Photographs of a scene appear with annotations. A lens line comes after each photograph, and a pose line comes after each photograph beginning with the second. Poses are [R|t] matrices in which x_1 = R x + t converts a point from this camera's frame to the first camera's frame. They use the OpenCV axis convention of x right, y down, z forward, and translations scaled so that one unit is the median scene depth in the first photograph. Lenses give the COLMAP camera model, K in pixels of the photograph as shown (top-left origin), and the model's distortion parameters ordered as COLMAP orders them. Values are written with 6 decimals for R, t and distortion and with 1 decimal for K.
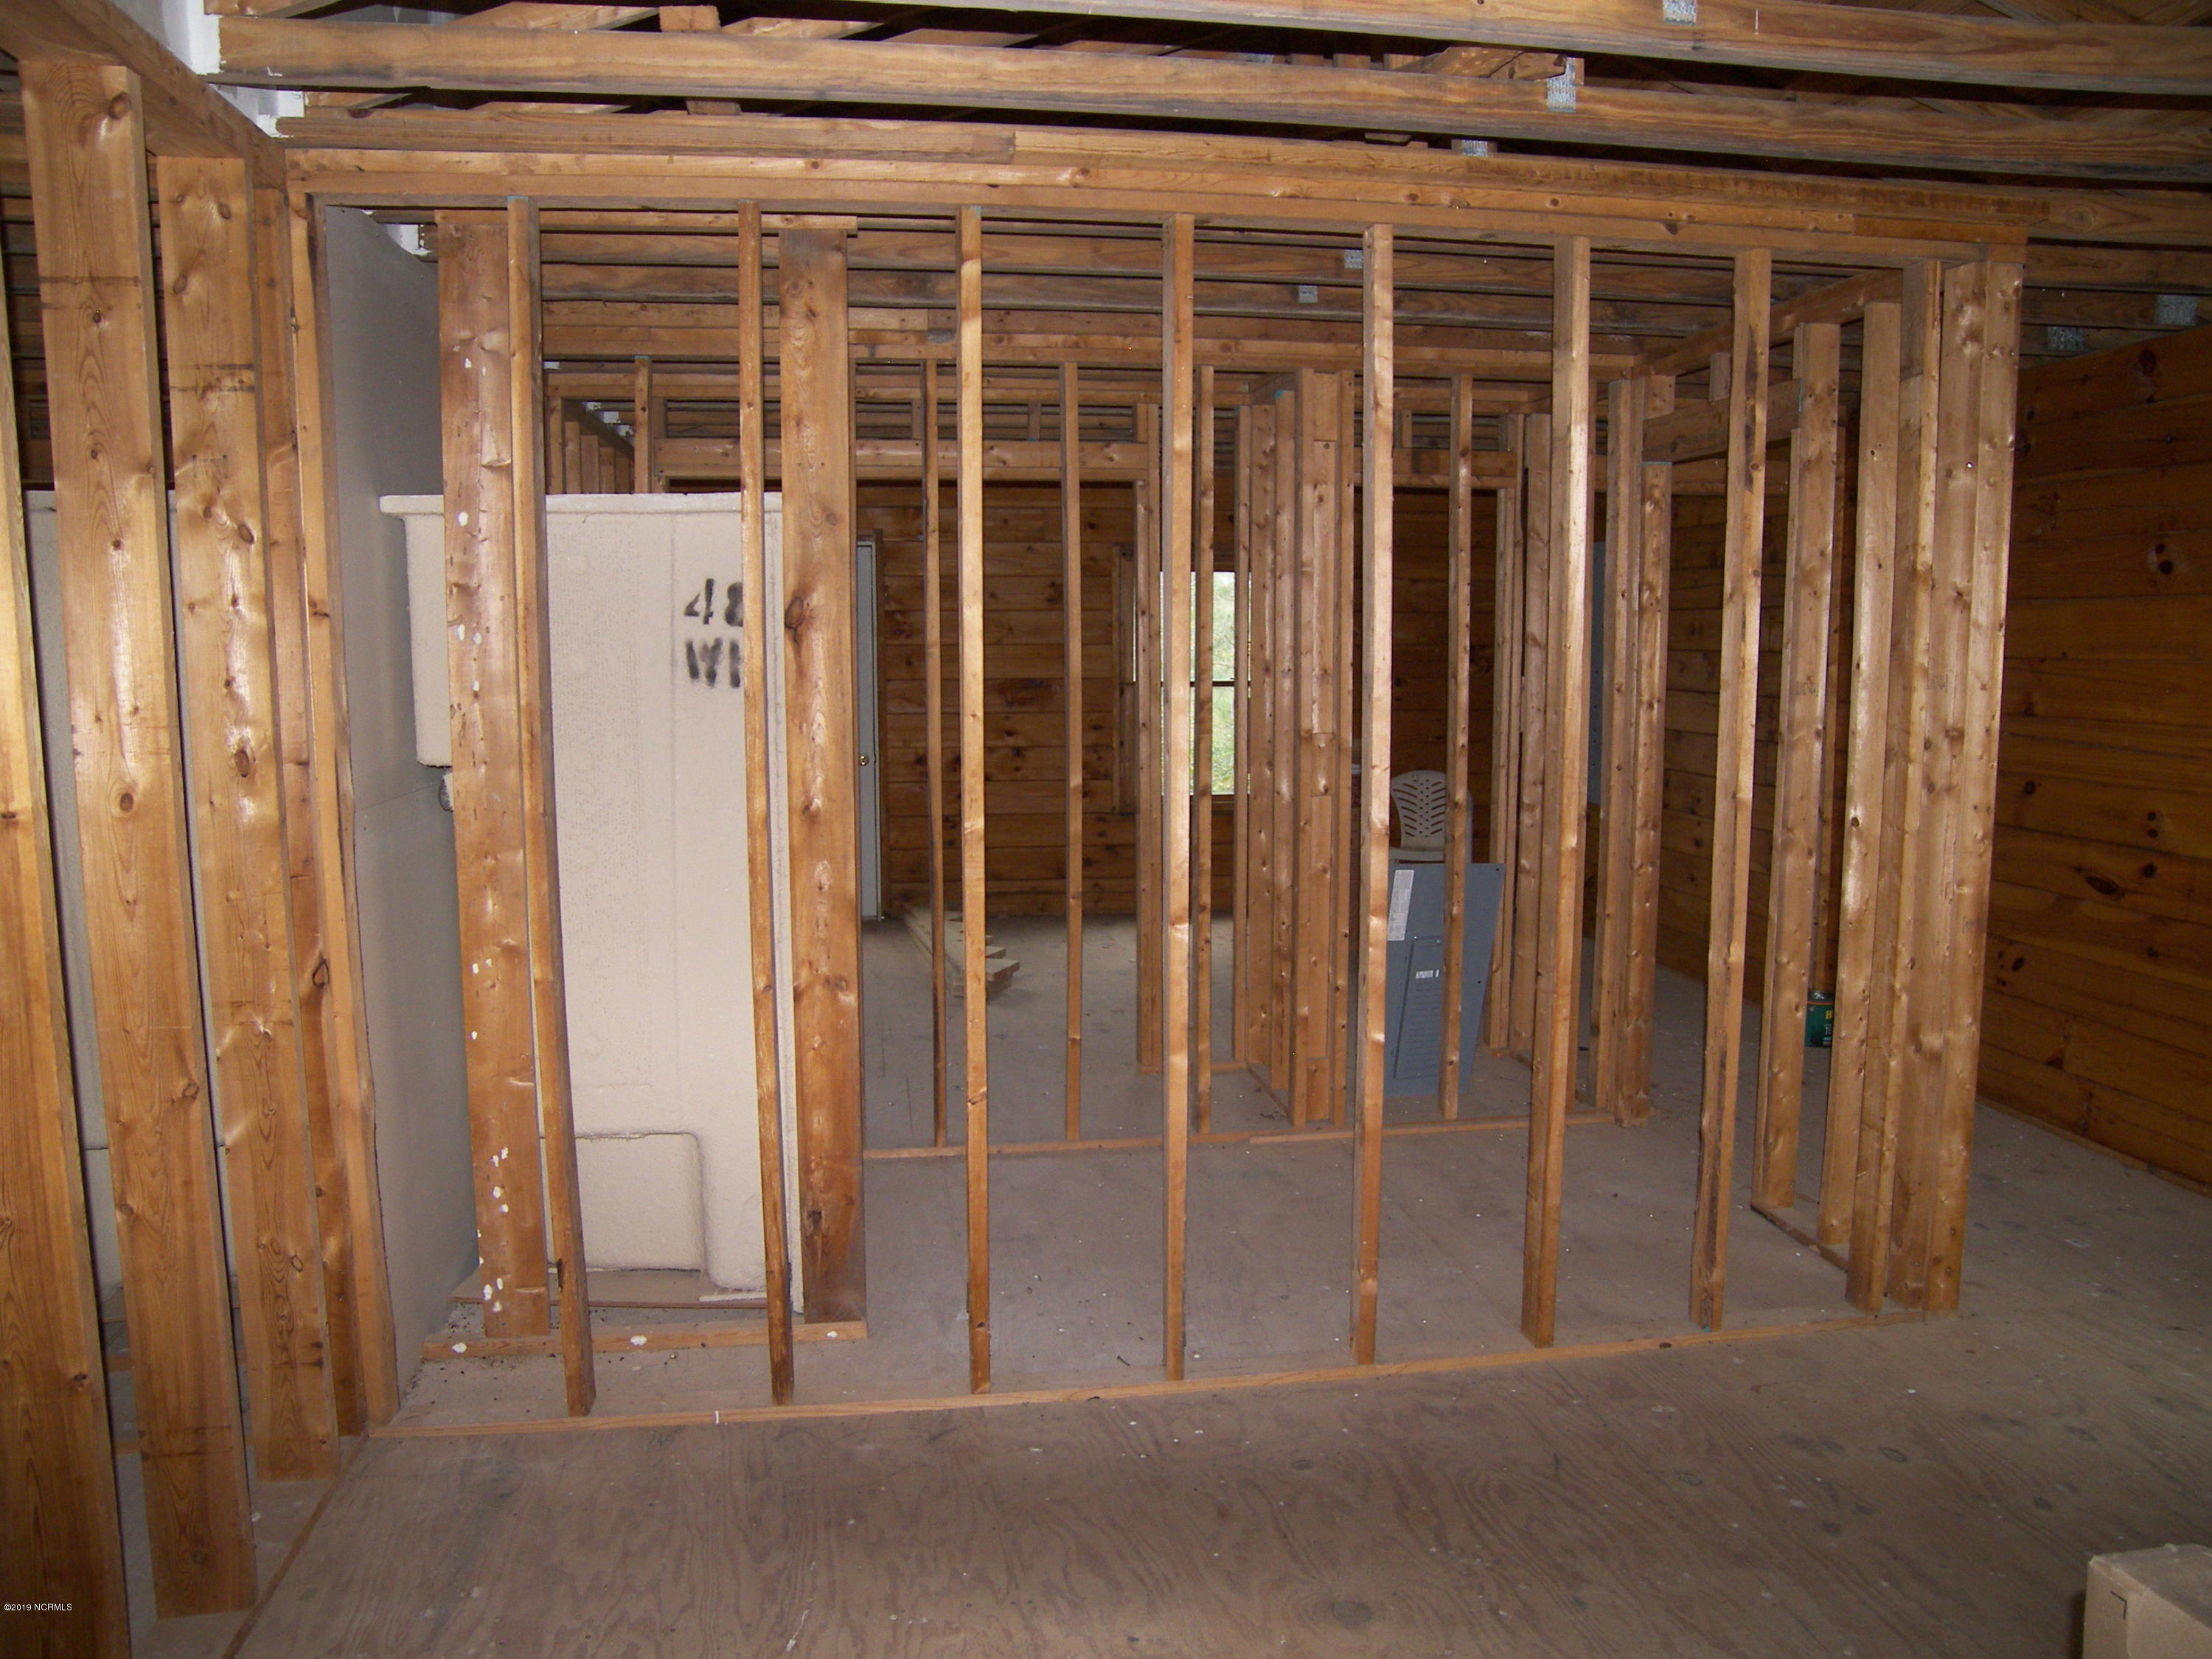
lens RADIAL K [[1620.9, 0, 1106.0], [0, 1620.9, 829.5], [0, 0, 1]] dist [-0.043590, -0.000233]
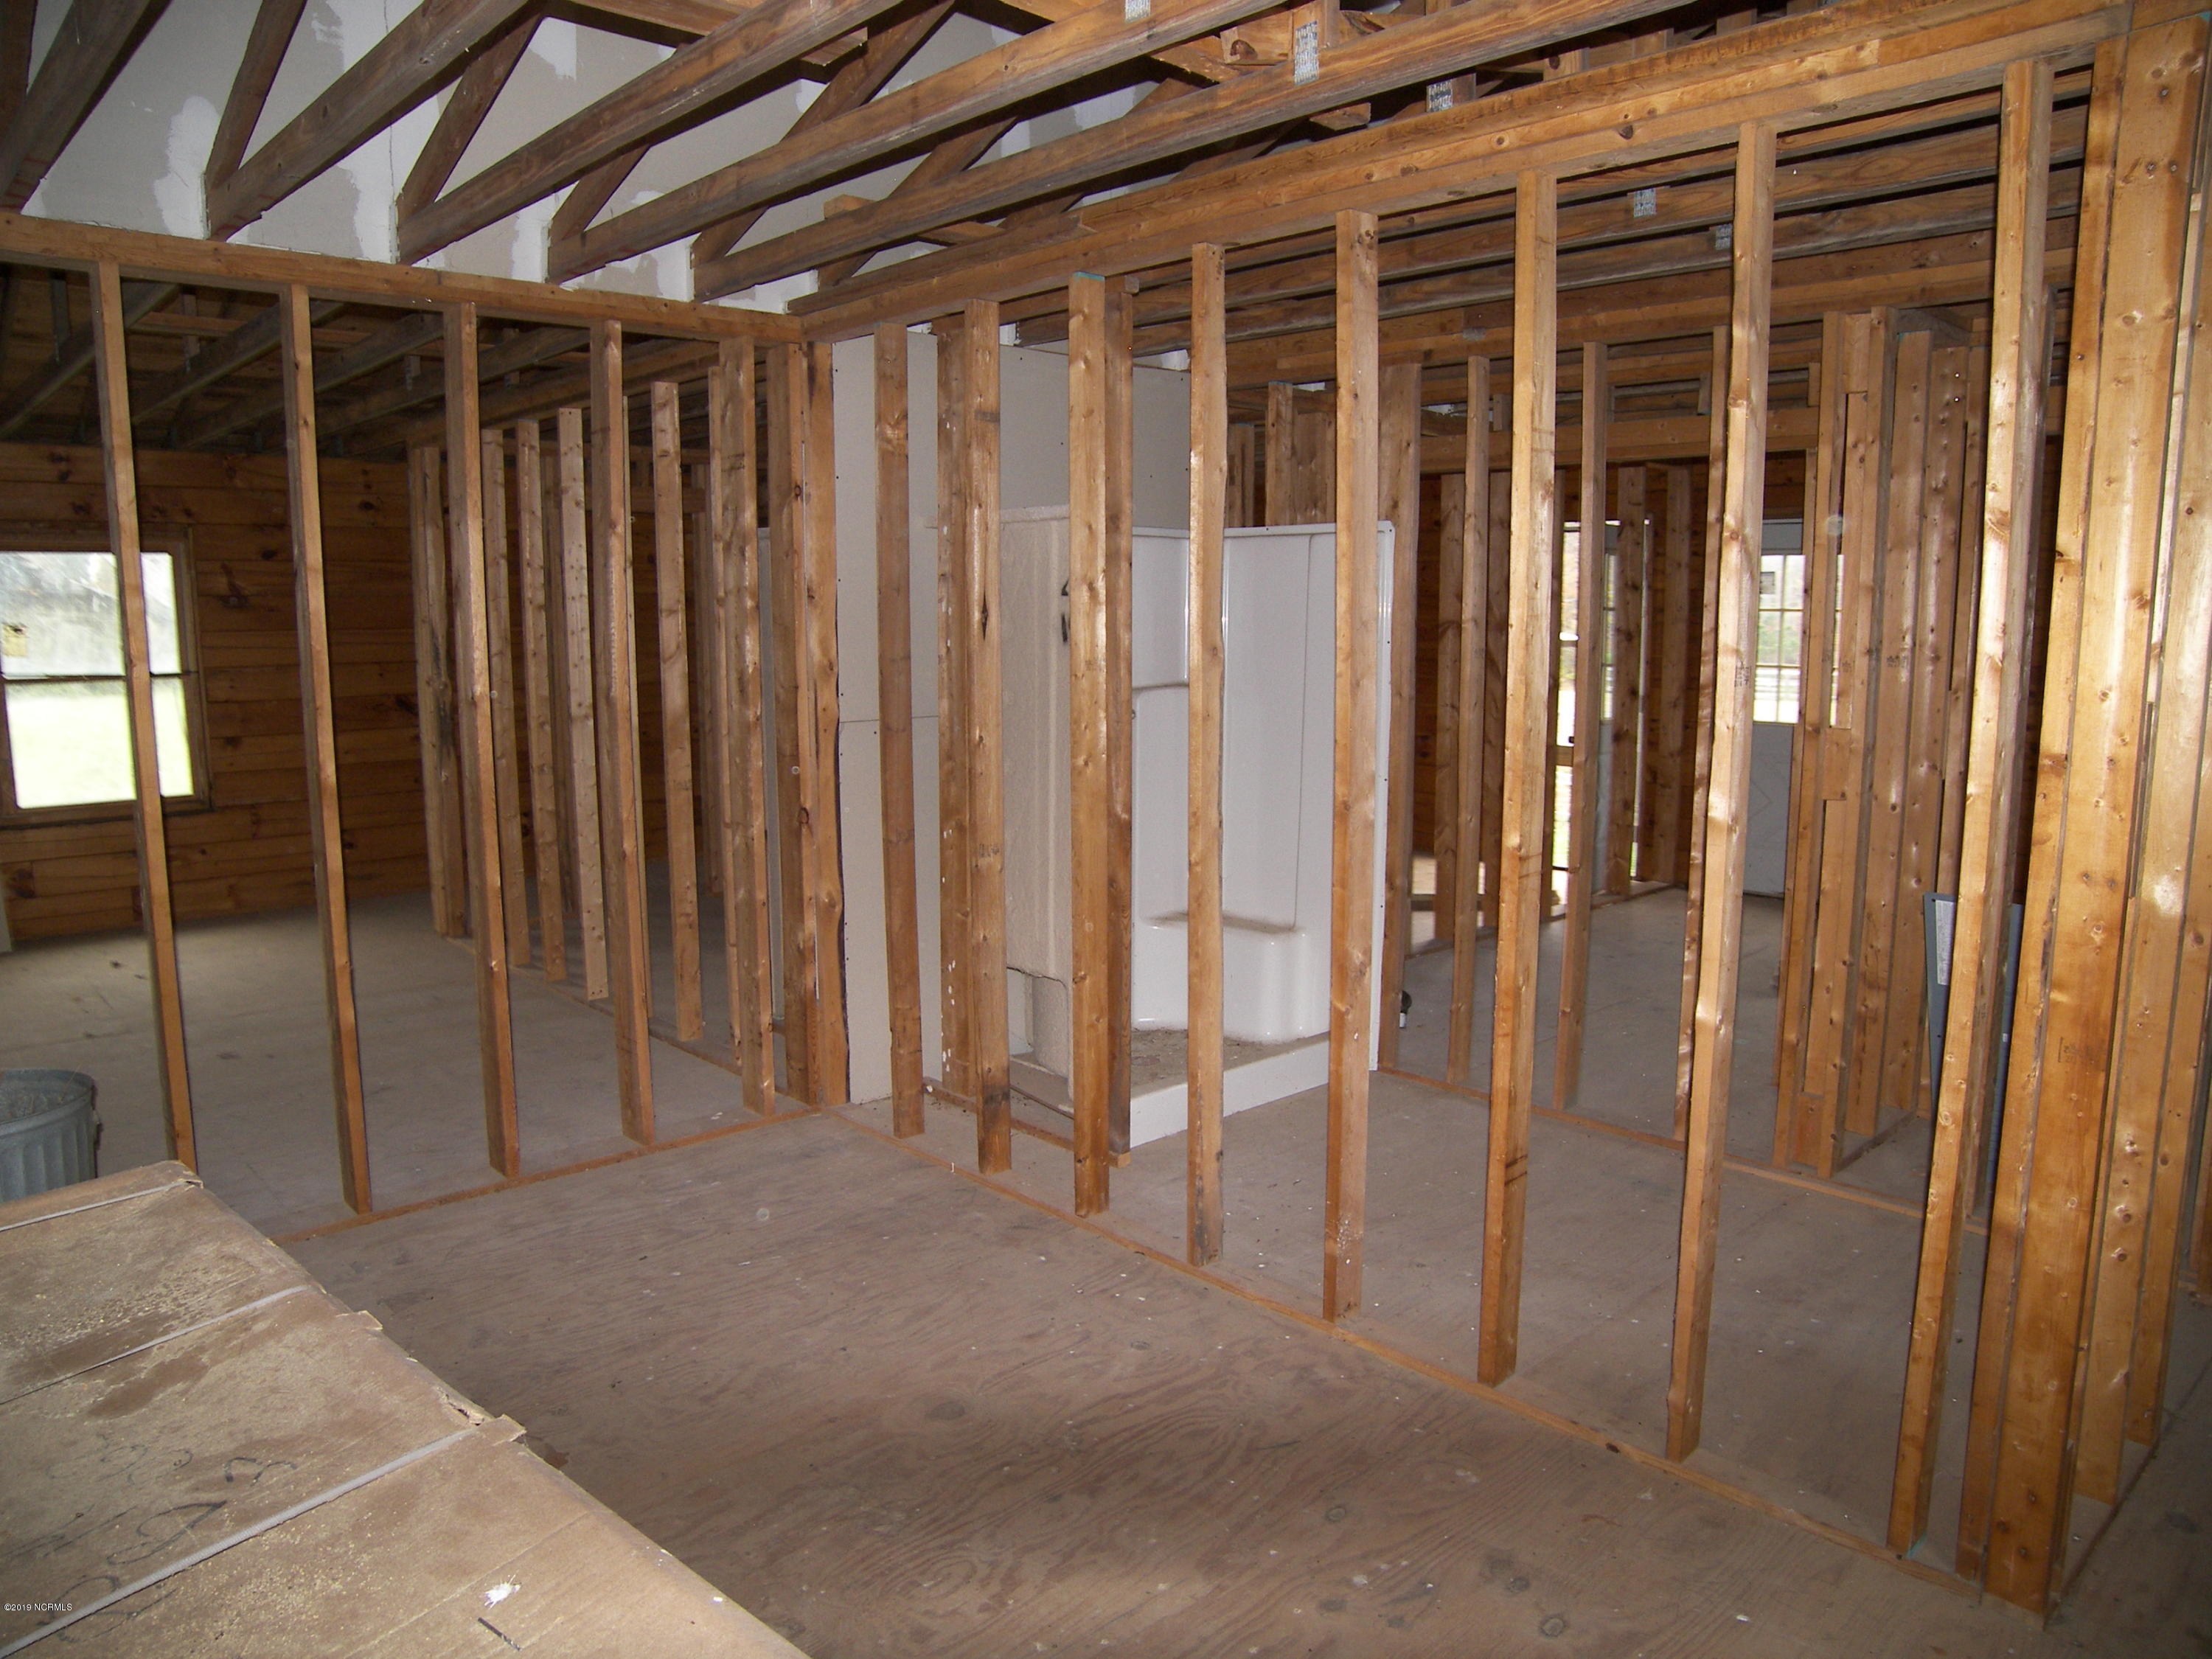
lens RADIAL K [[1511.2, 0, 1106.0], [0, 1511.2, 829.5], [0, 0, 1]] dist [-0.002715, -0.002268]
pose [[0.571028, 0.120309, -0.812067, 0.884989], [-0.102566, 0.991908, 0.074830, -0.042875], [0.814498, 0.040561, 0.578747, 0.328761]]
